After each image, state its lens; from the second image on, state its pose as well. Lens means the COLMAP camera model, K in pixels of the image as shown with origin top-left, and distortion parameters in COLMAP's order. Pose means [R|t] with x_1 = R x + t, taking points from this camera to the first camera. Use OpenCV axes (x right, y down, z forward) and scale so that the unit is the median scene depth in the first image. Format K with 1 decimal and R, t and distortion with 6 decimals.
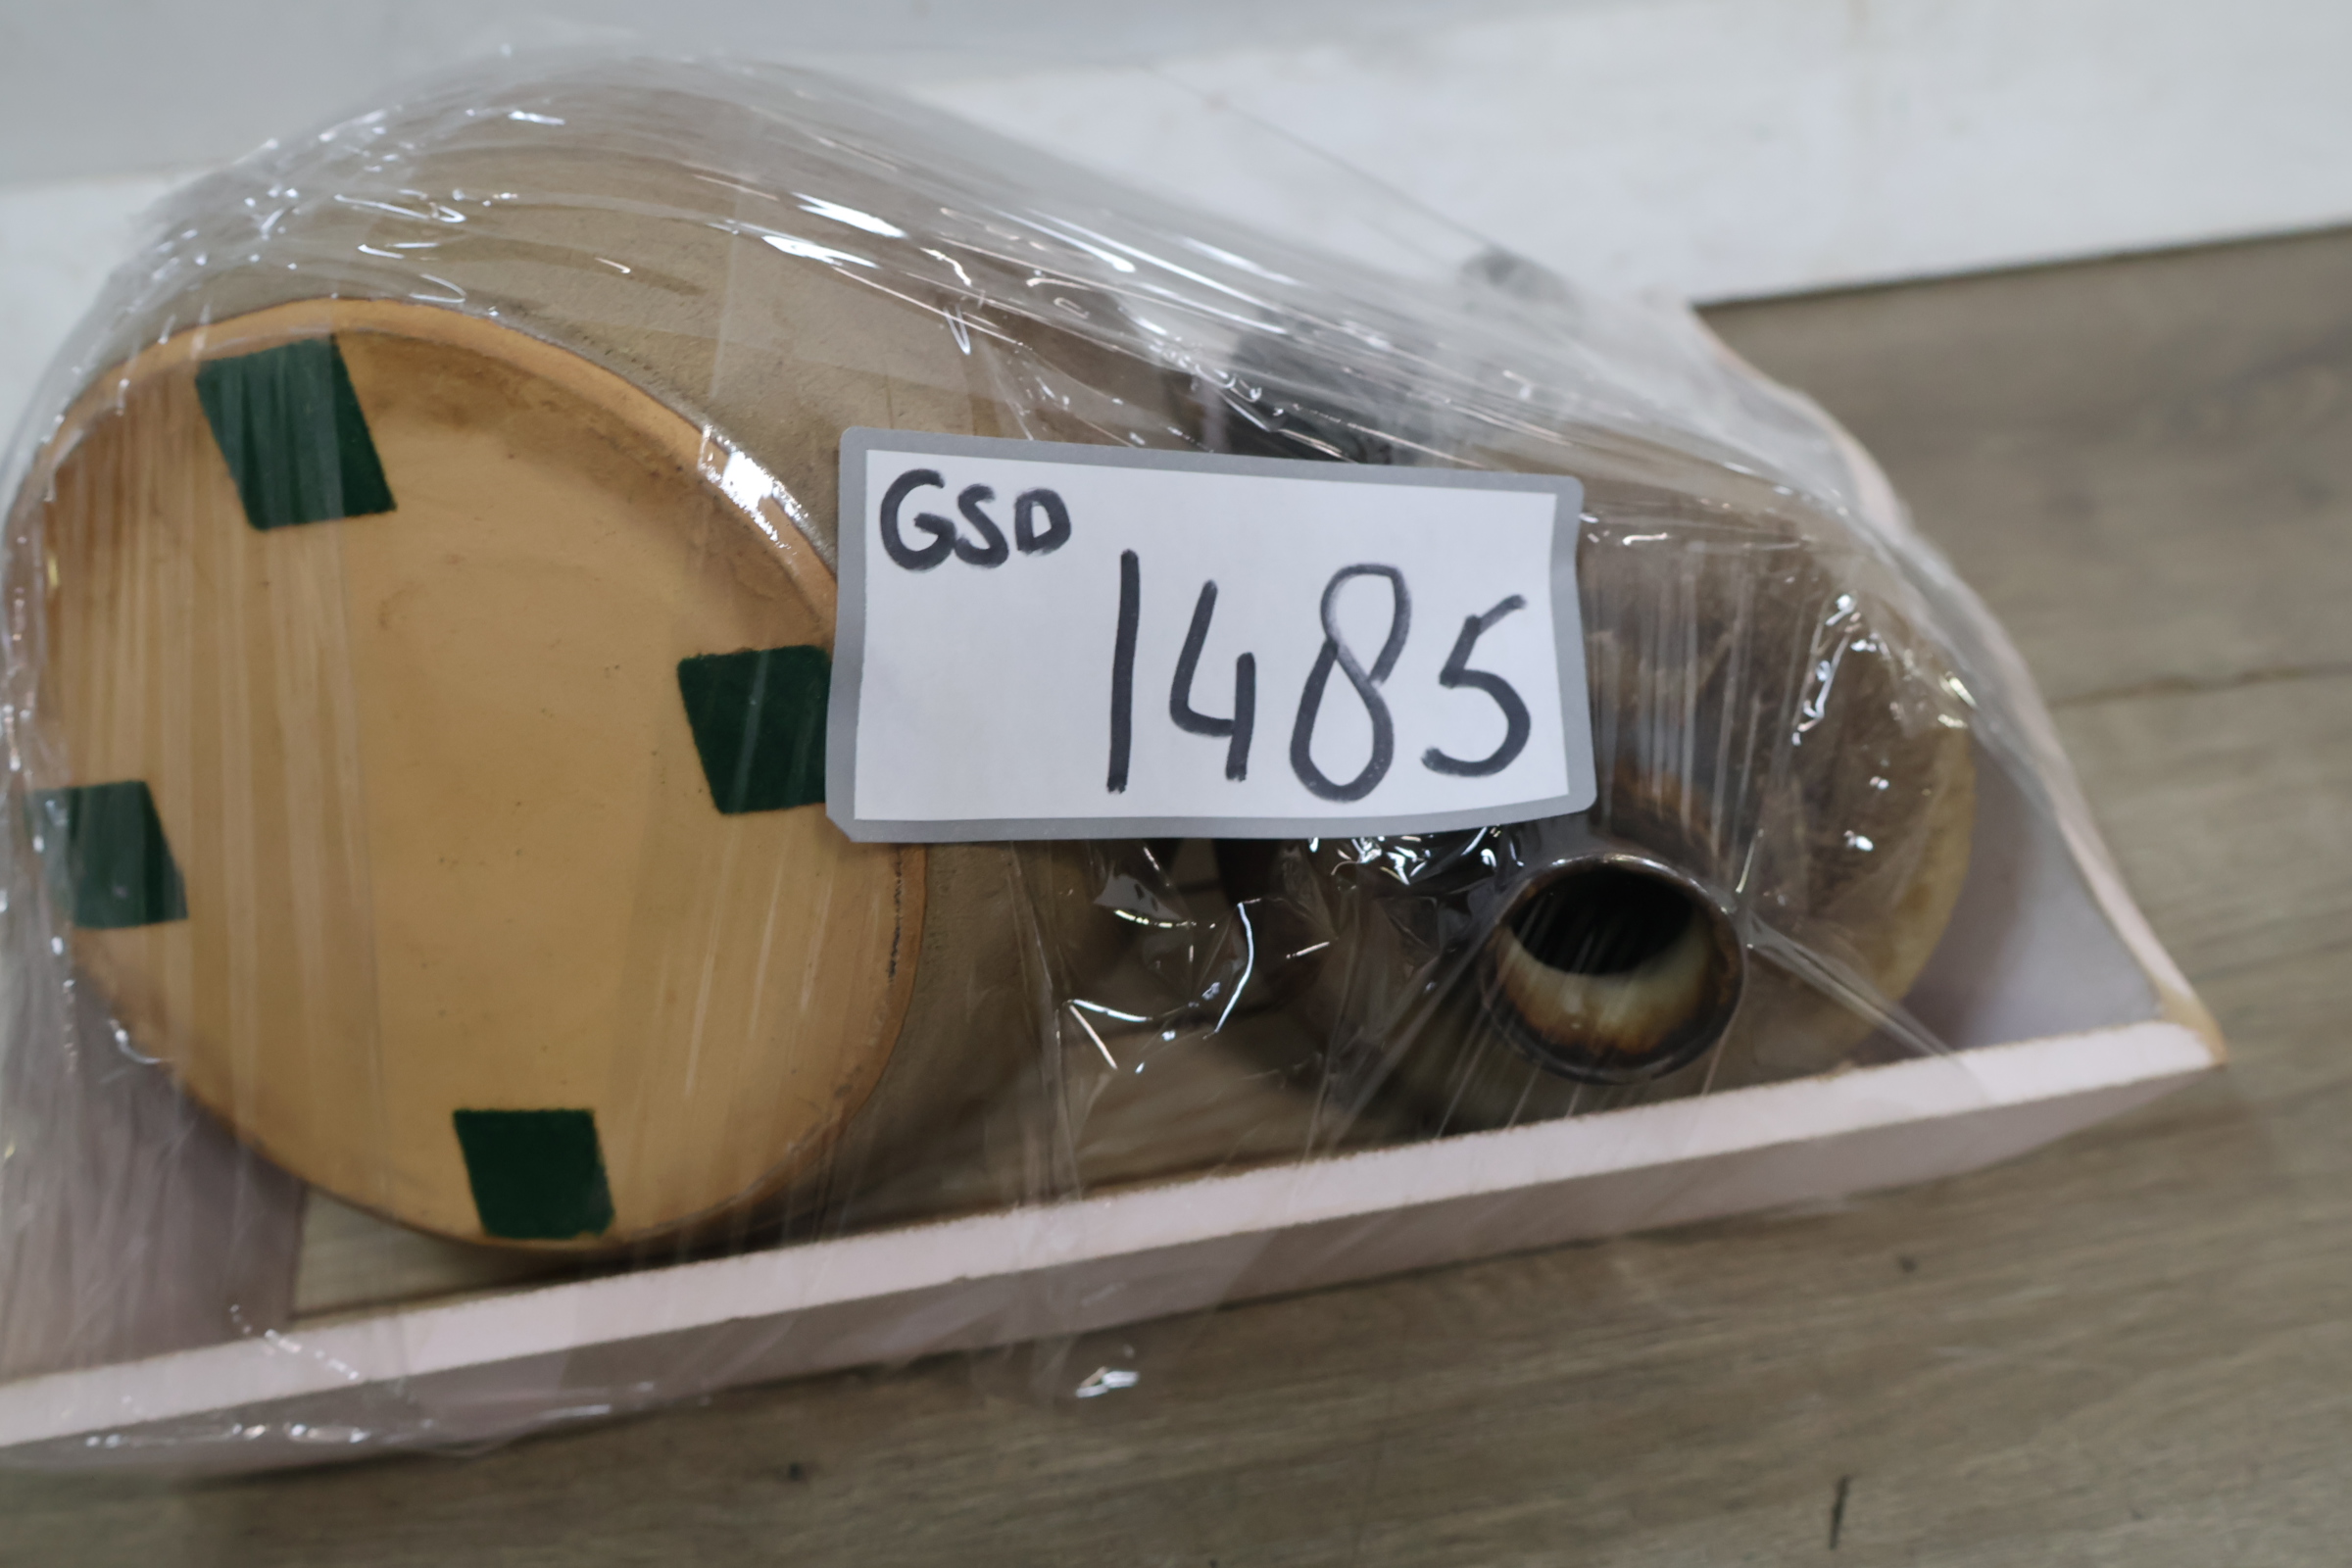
lens RADIAL K [[2584.0, 0, 1176.0], [0, 2584.0, 784.0], [0, 0, 1]] dist [0.010300, -0.002877]
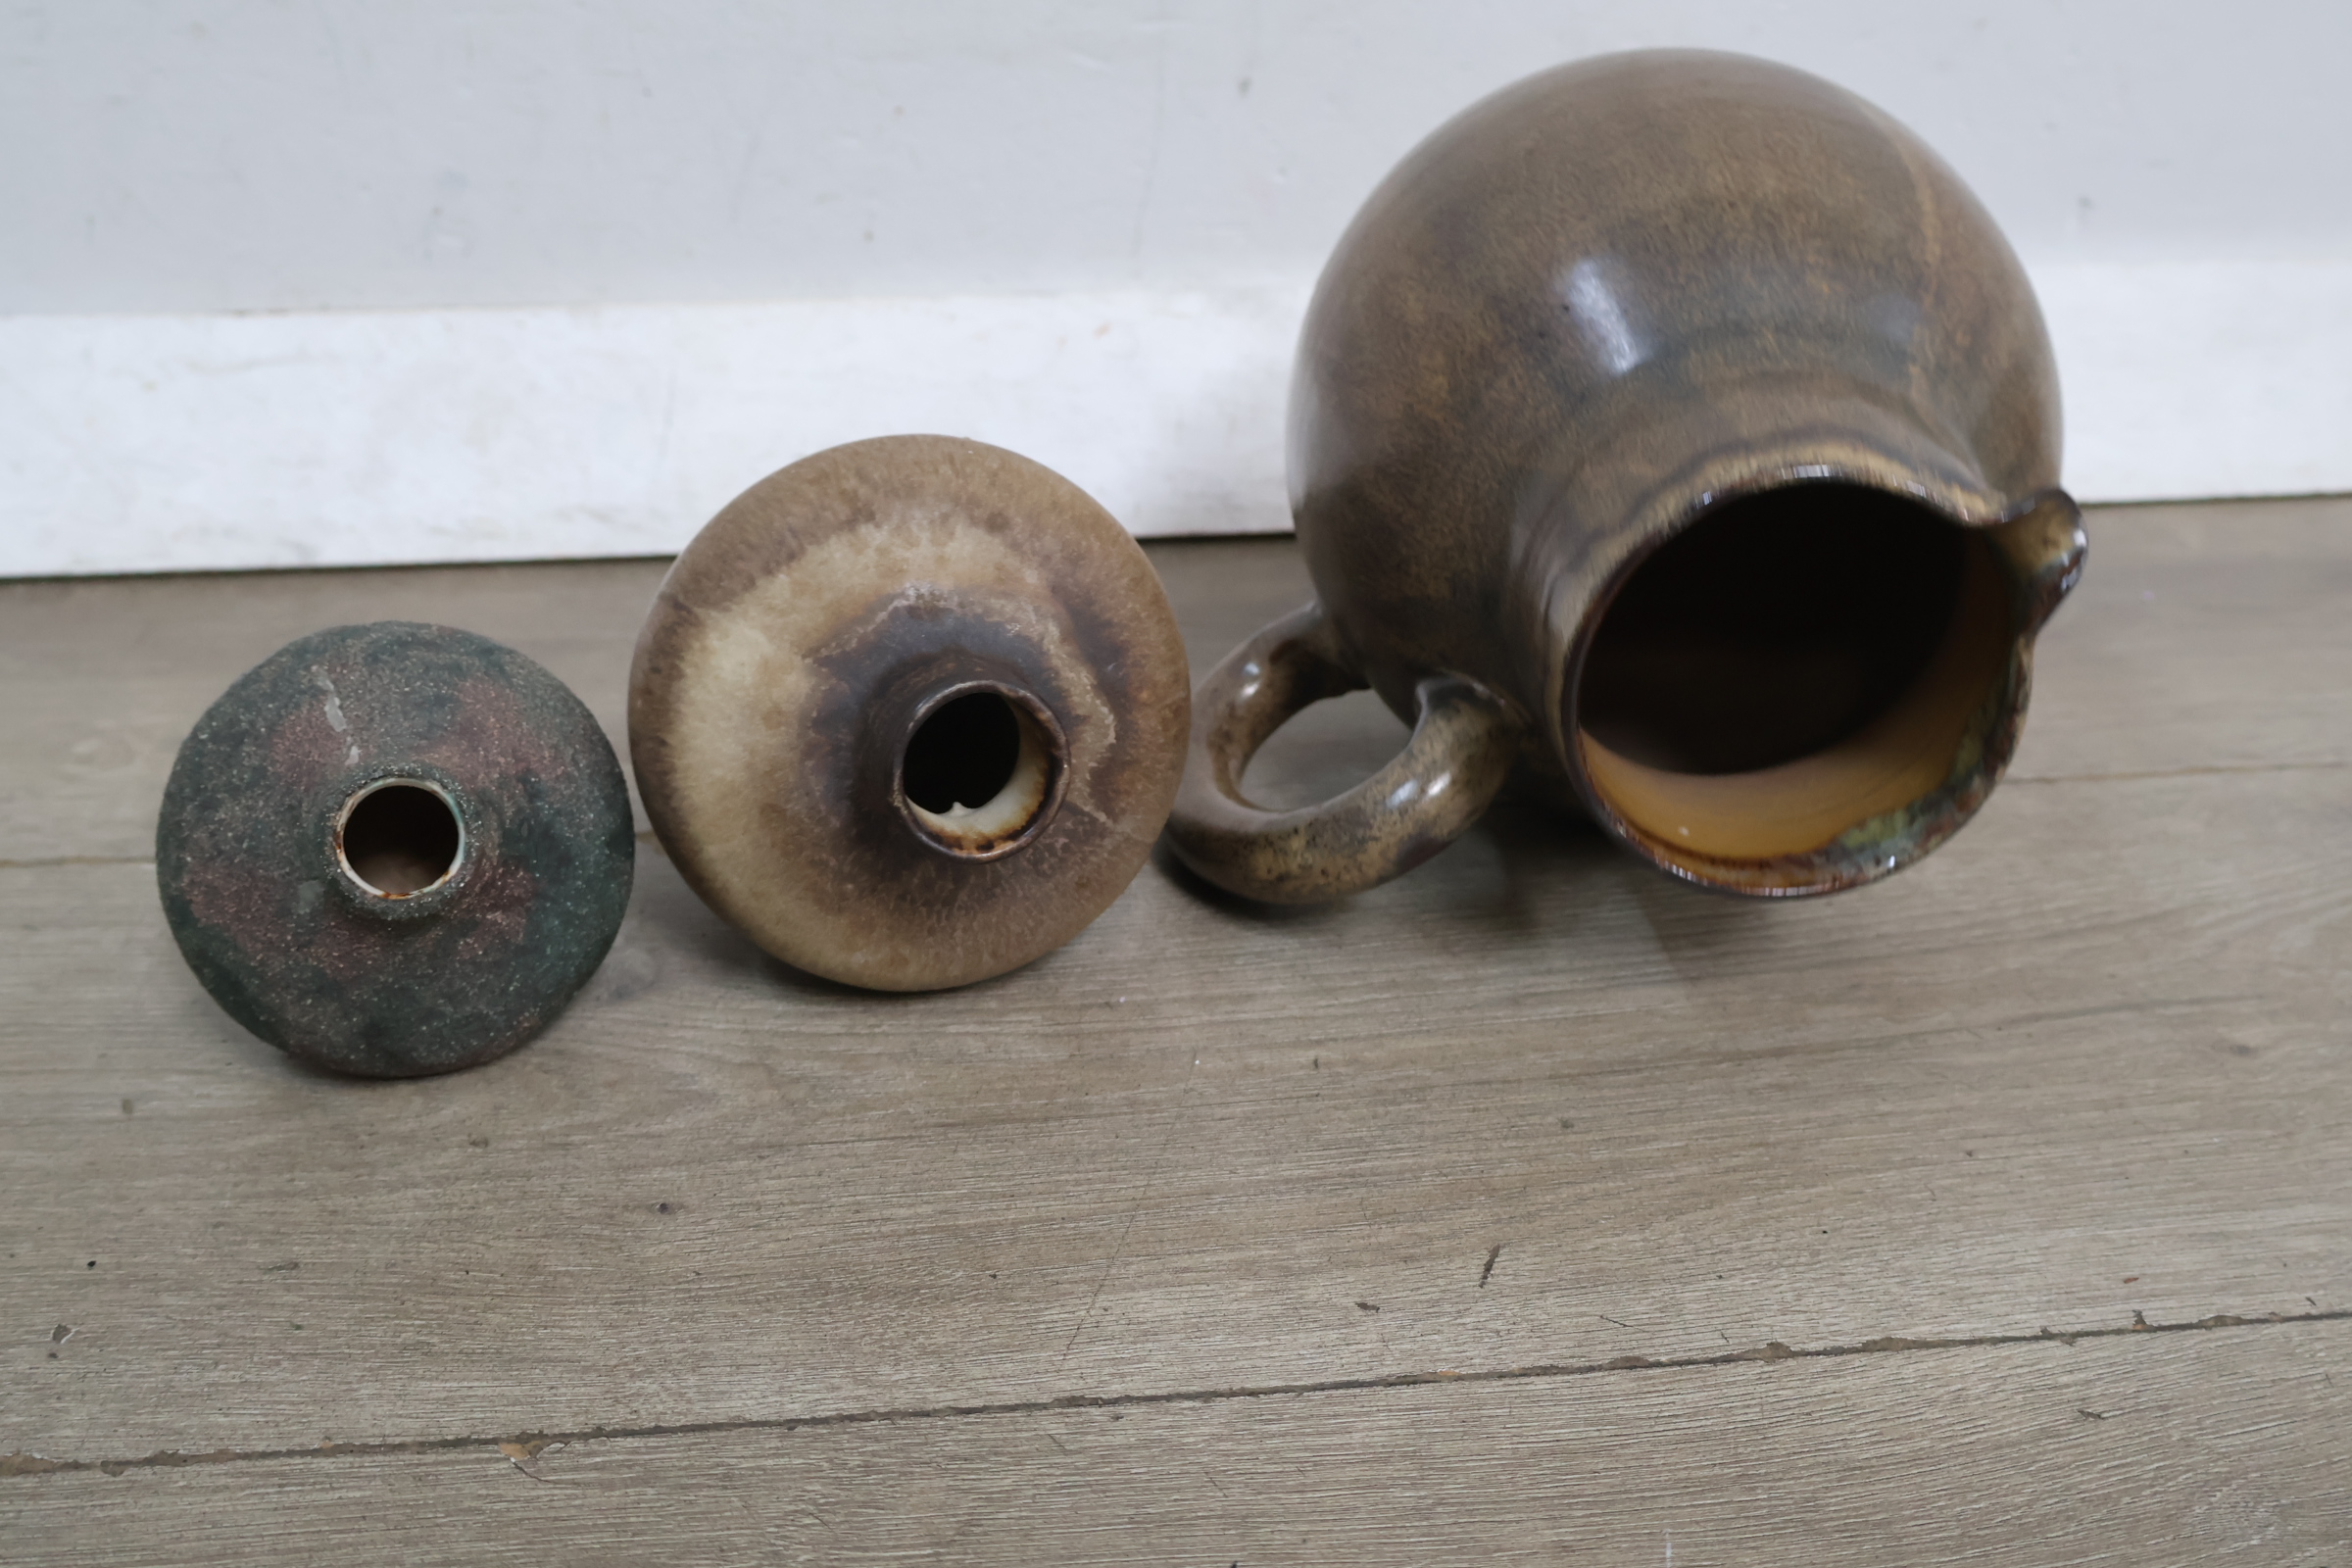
lens RADIAL K [[2584.0, 0, 1176.0], [0, 2584.0, 784.0], [0, 0, 1]] dist [0.010300, -0.002877]
pose [[0.997081, 0.070066, 0.030342, 0.047569], [-0.063154, 0.980133, -0.188019, 0.296111], [-0.042913, 0.185554, 0.981697, -0.279353]]
